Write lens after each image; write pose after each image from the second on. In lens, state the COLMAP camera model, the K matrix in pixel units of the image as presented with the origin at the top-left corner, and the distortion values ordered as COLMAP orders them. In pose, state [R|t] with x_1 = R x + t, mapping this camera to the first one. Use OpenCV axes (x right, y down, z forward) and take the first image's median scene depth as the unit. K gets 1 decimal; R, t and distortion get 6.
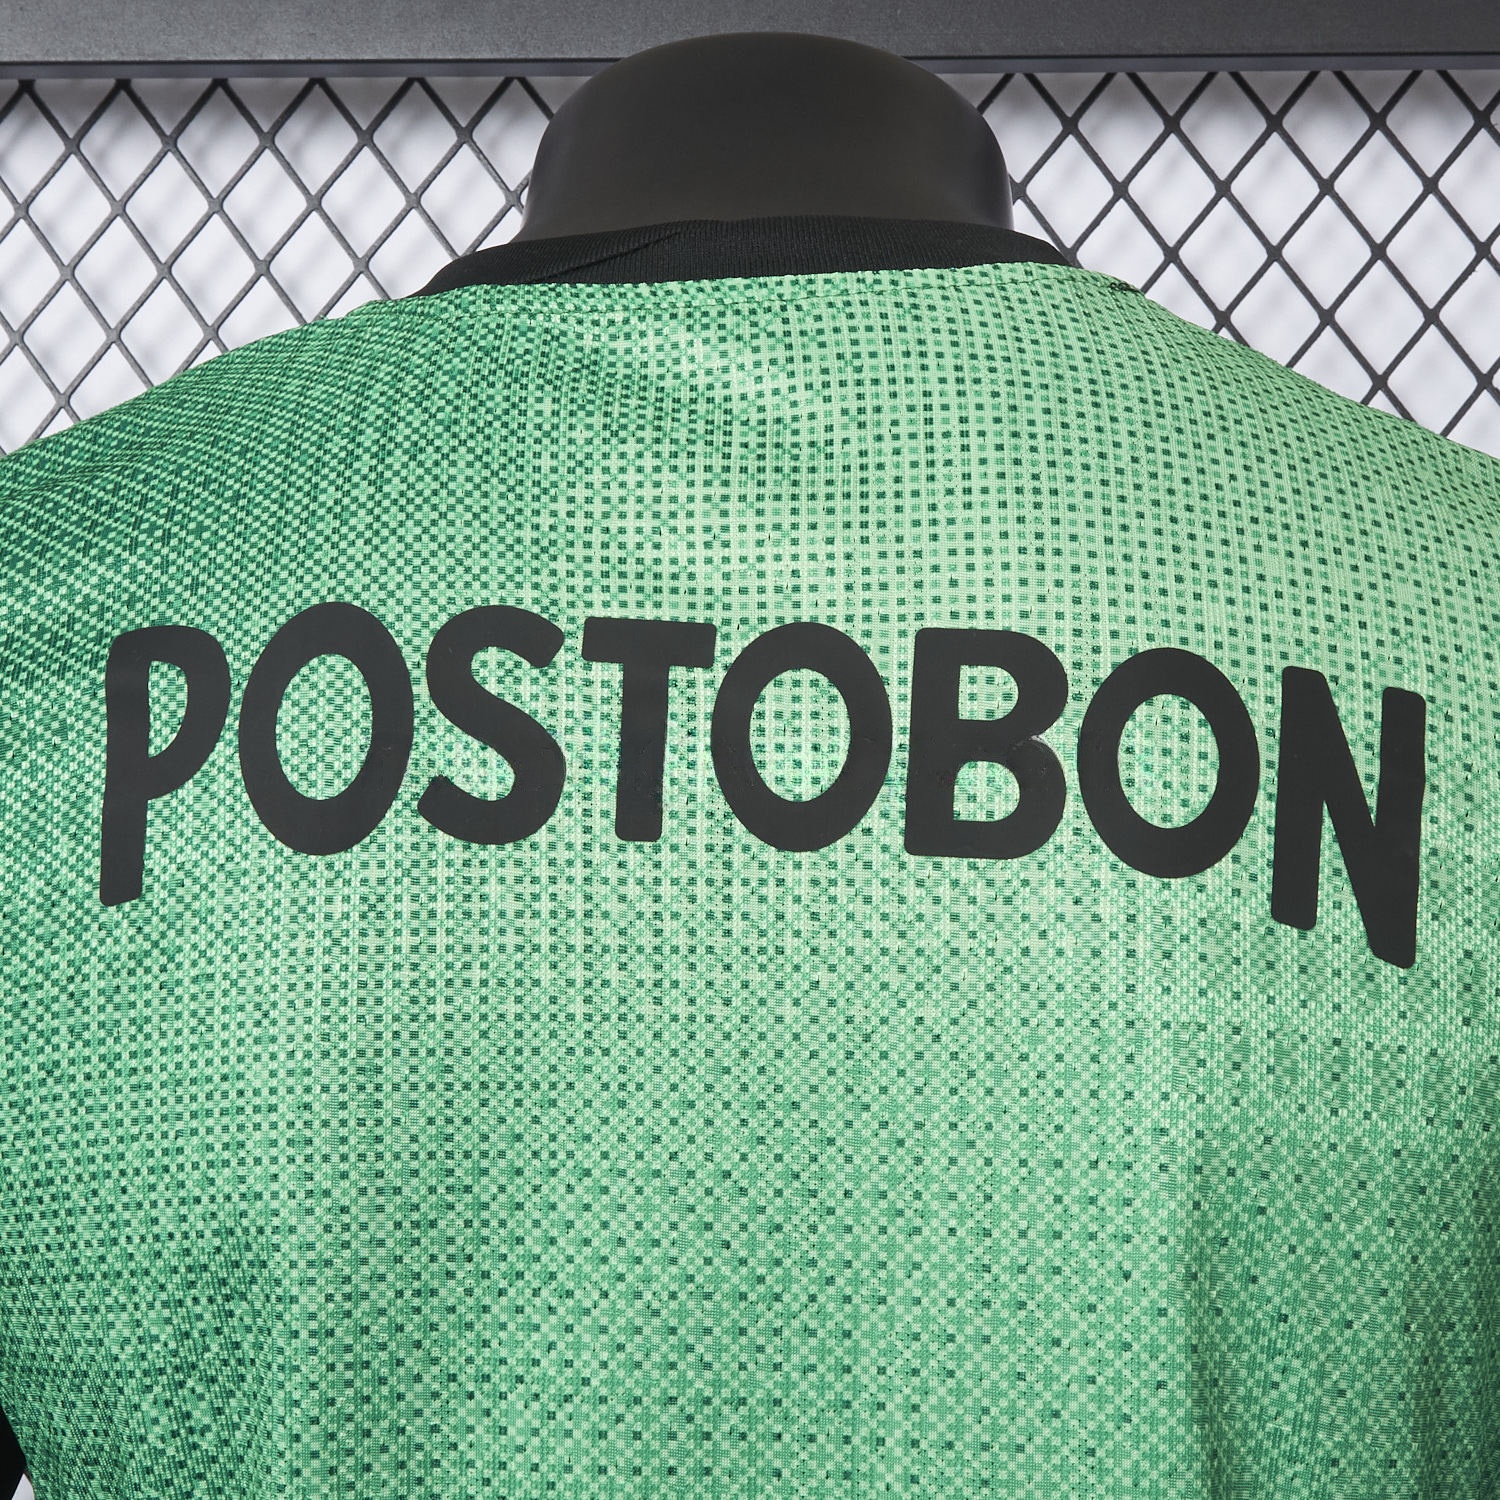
lens RADIAL K [[2685.4, 0, 754.1], [0, 2685.4, 746.2], [0, 0, 1]] dist [-0.003517, 0.000000]
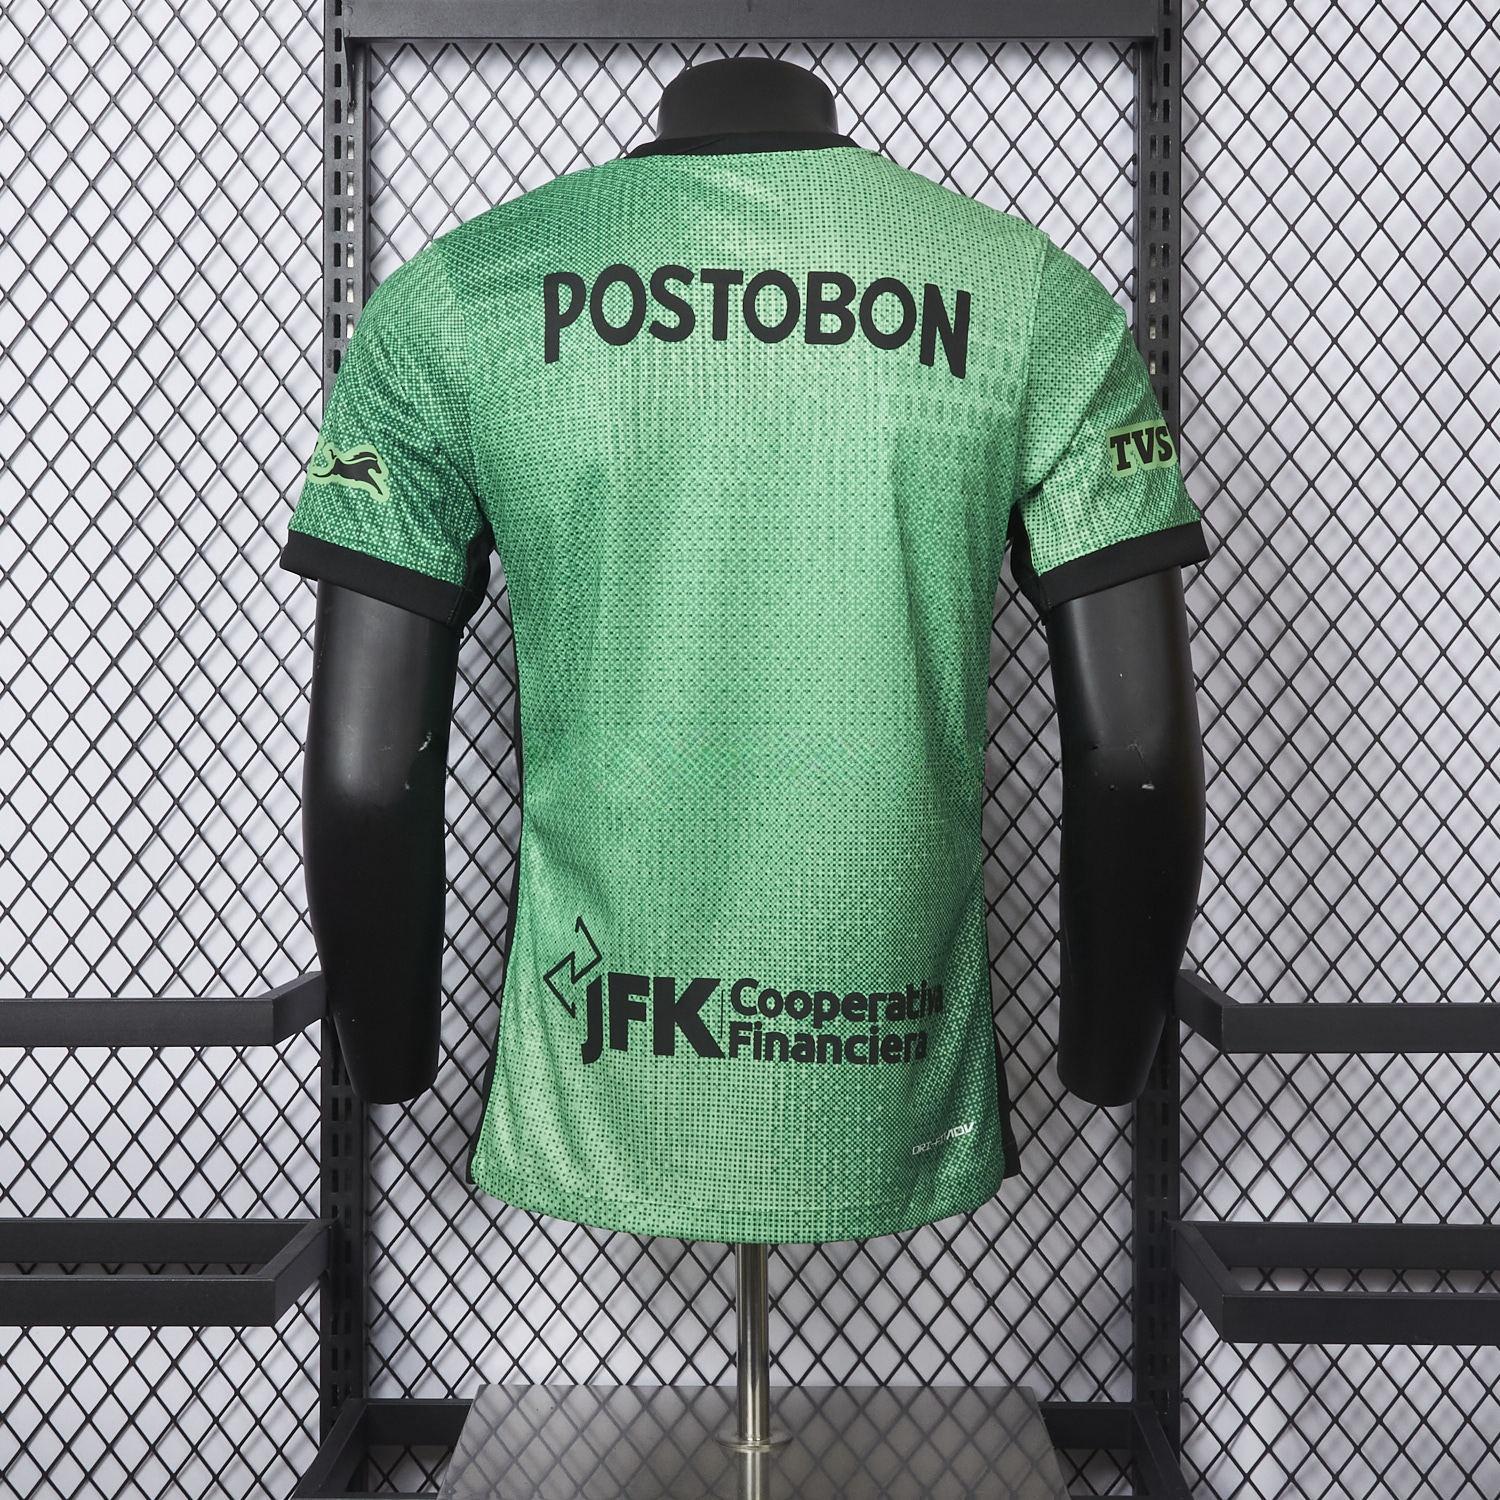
lens RADIAL K [[2685.4, 0, 749.1], [0, 2685.4, 751.2], [0, 0, 1]] dist [-0.003517, 0.000000]
pose [[0.997882, -0.015521, 0.063177, -0.212929], [0.008281, 0.993527, 0.113296, 0.155596], [-0.064527, -0.112533, 0.991551, -2.147451]]
